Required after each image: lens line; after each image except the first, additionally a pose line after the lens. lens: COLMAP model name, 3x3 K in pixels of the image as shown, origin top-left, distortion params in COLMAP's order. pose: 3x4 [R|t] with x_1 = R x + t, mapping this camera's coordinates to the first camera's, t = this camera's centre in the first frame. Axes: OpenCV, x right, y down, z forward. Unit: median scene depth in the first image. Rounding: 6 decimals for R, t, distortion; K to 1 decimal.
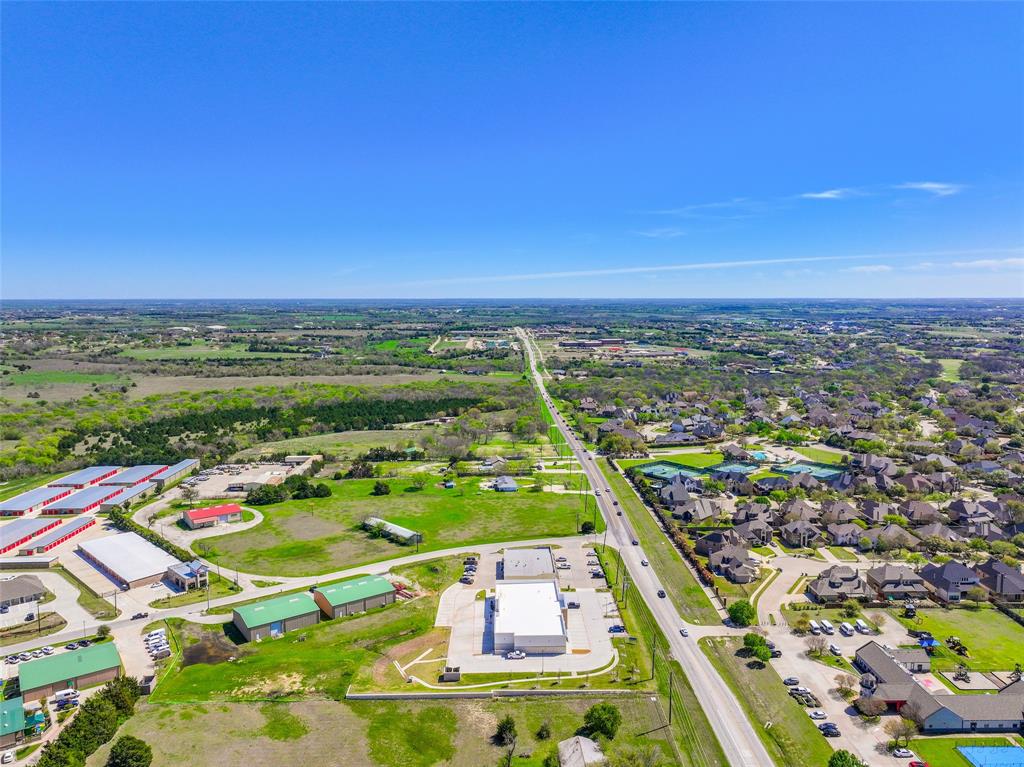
lens RADIAL K [[727.0, 0, 519.6], [0, 727.0, 383.4], [0, 0, 1]] dist [0.003885, 0.000027]
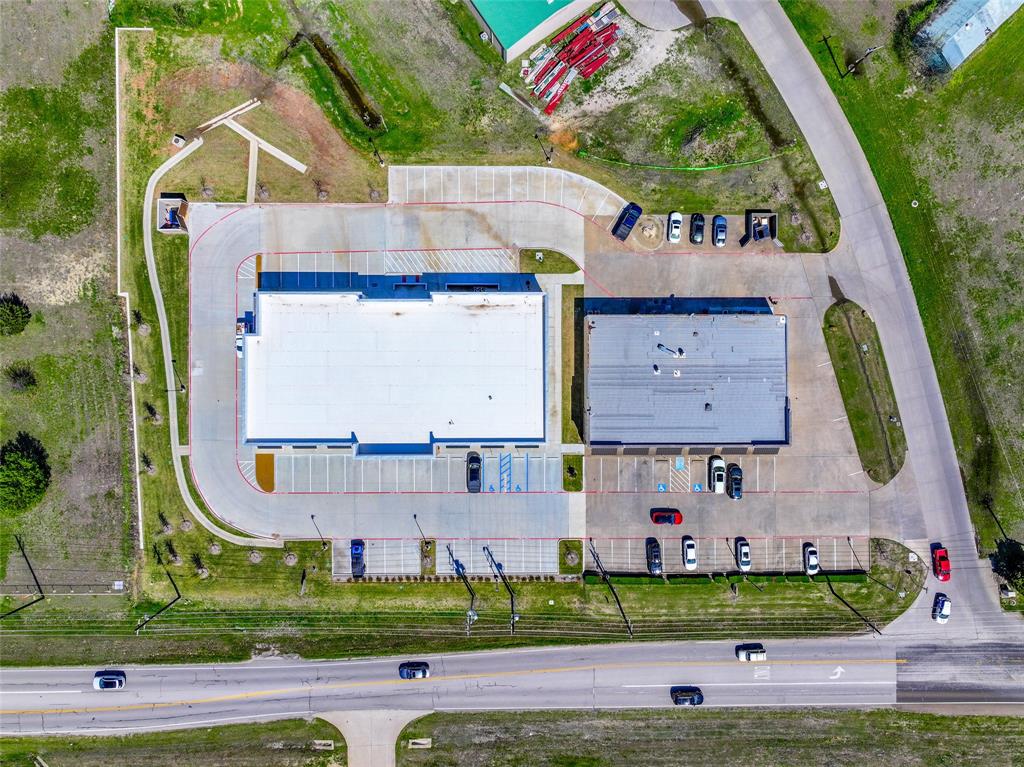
lens RADIAL K [[717.4, 0, 514.6], [0, 717.4, 381.2], [0, 0, 1]] dist [0.005150, 0.002423]
pose [[-0.021954, 0.999758, -0.001169, 0.015837], [-0.132365, -0.001747, 0.991200, -0.110251], [0.990958, 0.021915, 0.132371, 0.888329]]
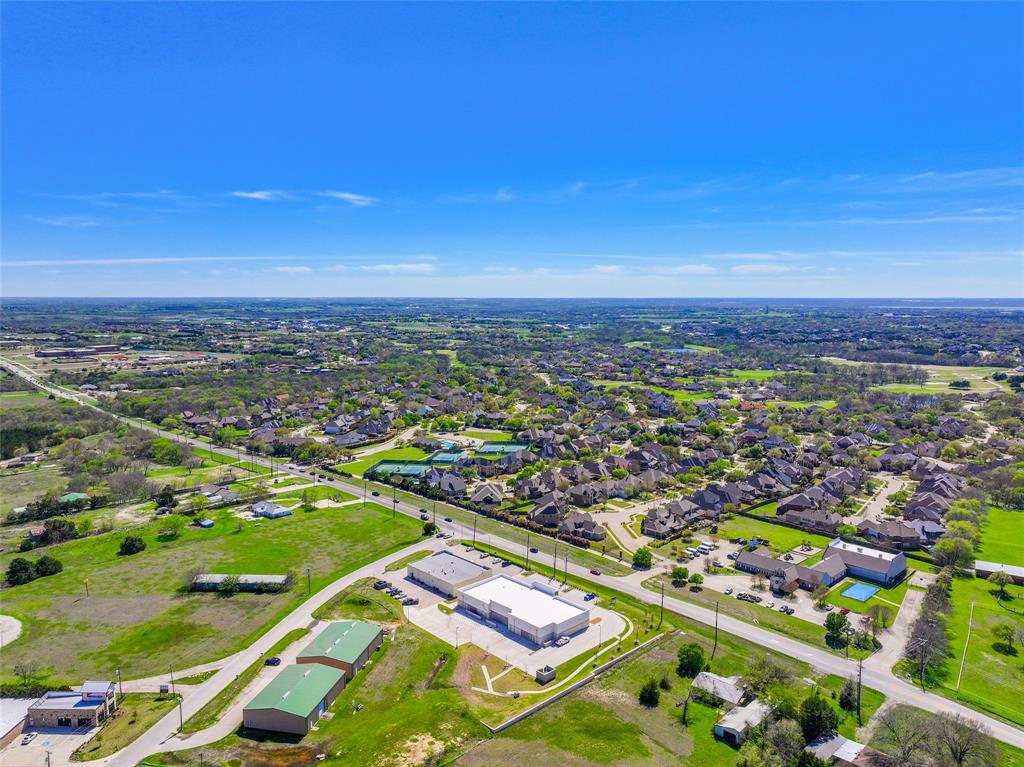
lens RADIAL K [[723.8, 0, 512.9], [0, 723.8, 407.6], [0, 0, 1]] dist [0.006928, -0.000351]
pose [[0.741366, -0.102004, 0.663303, -0.576366], [0.078933, 0.994774, 0.064755, -0.031884], [-0.666442, 0.004349, 0.745544, 0.204515]]
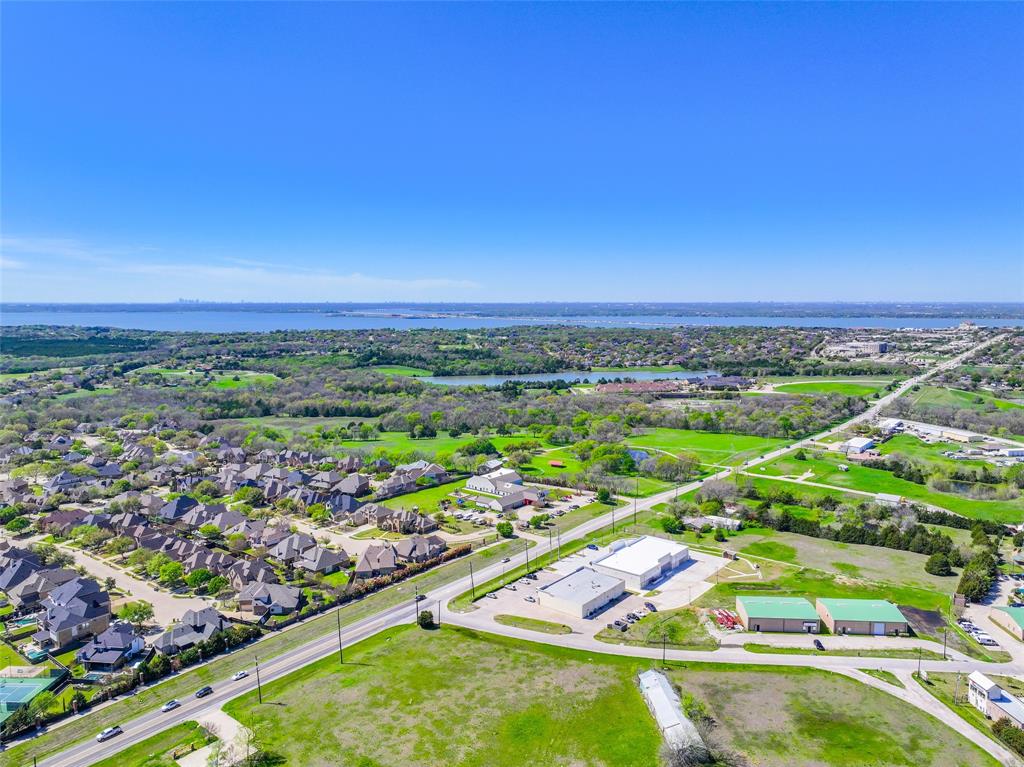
lens RADIAL K [[723.8, 0, 512.9], [0, 723.8, 407.6], [0, 0, 1]] dist [0.006928, -0.000351]
pose [[-0.760772, -0.092433, 0.642403, -0.516536], [0.080944, 0.968565, 0.235222, -0.214117], [-0.643952, 0.230949, -0.729376, 1.740345]]
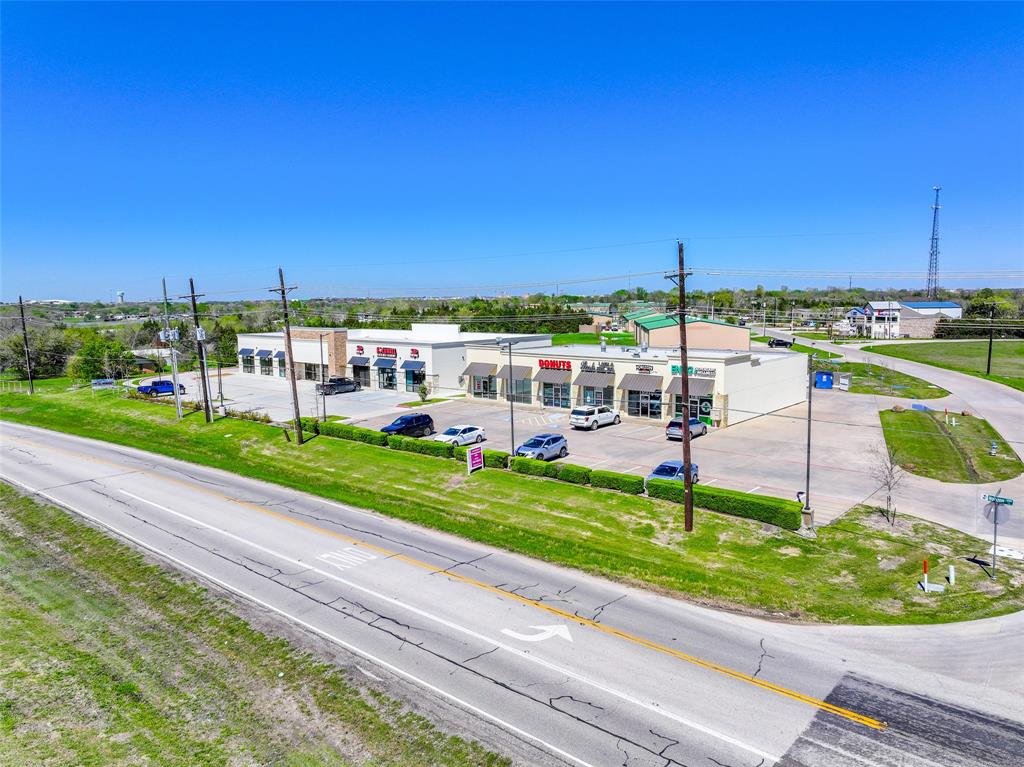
lens RADIAL K [[717.4, 0, 514.6], [0, 717.4, 381.2], [0, 0, 1]] dist [0.005150, 0.002423]
pose [[-0.675646, 0.094434, -0.731153, 0.240298], [-0.075182, 0.977766, 0.195760, 0.213136], [0.733383, 0.187234, -0.653524, 1.174543]]
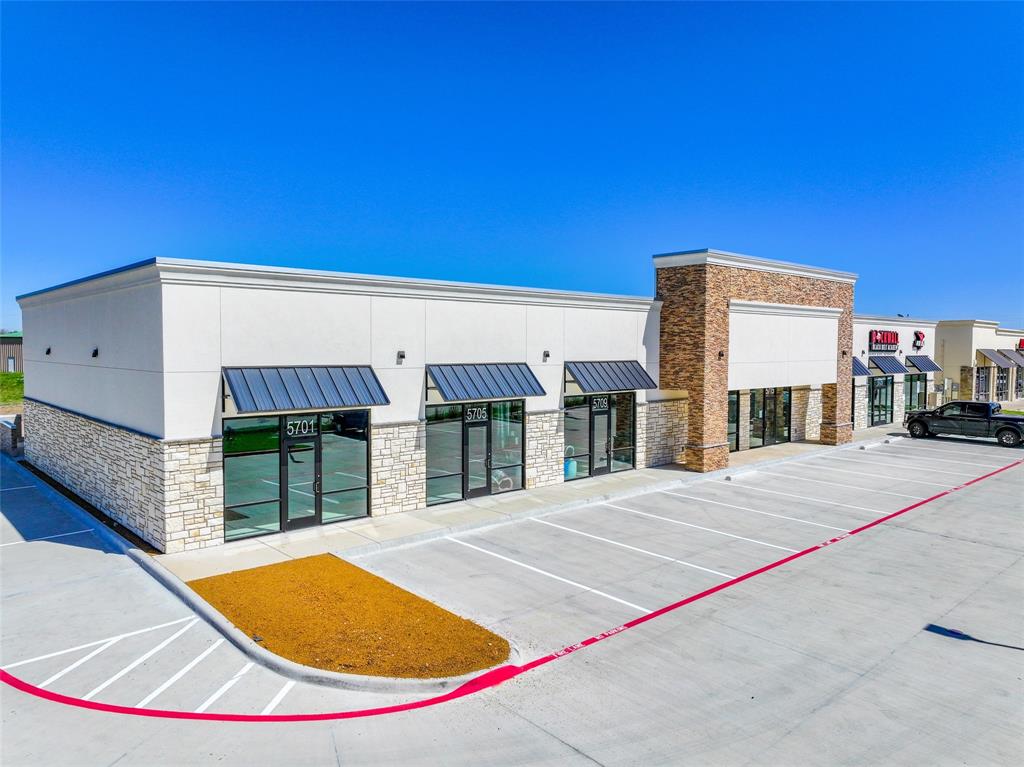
lens RADIAL K [[717.4, 0, 514.6], [0, 717.4, 381.2], [0, 0, 1]] dist [0.005150, 0.002423]
pose [[0.656791, 0.039000, -0.753063, 0.106067], [-0.092514, 0.995285, -0.029142, 0.284306], [0.748376, 0.088809, 0.657303, 0.785276]]
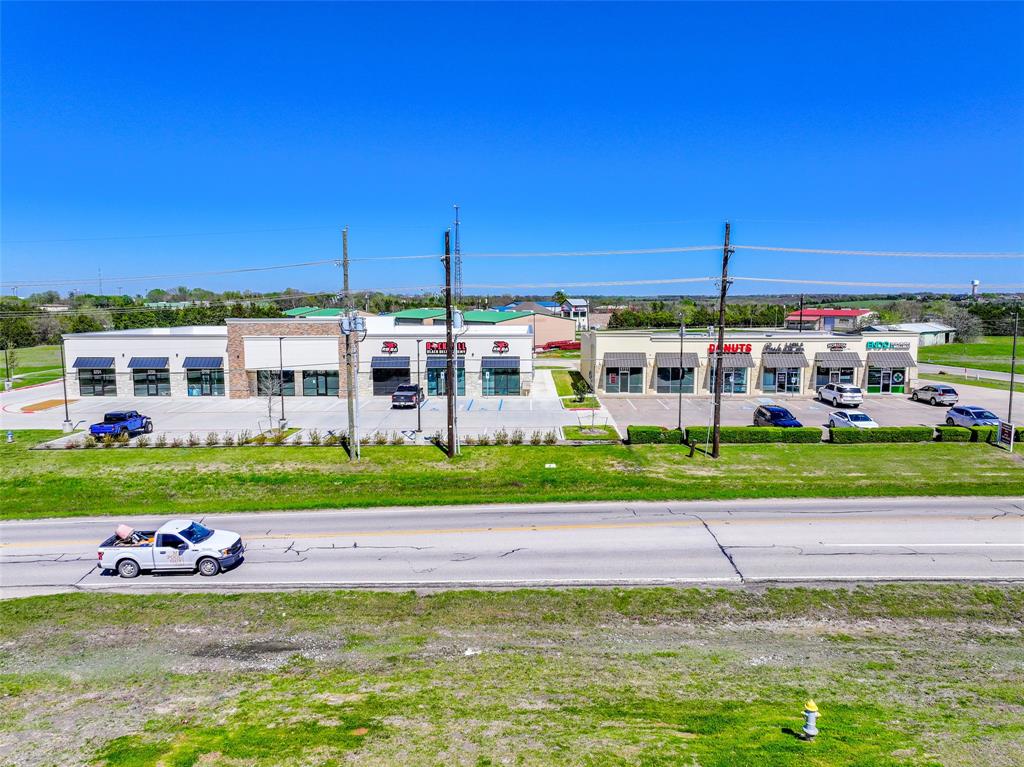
lens RADIAL K [[717.4, 0, 514.6], [0, 717.4, 381.2], [0, 0, 1]] dist [0.005150, 0.002423]
pose [[-0.038708, 0.115865, -0.992510, 0.287803], [-0.115498, 0.986079, 0.119619, 0.245645], [0.992553, 0.119263, -0.024787, 0.957685]]
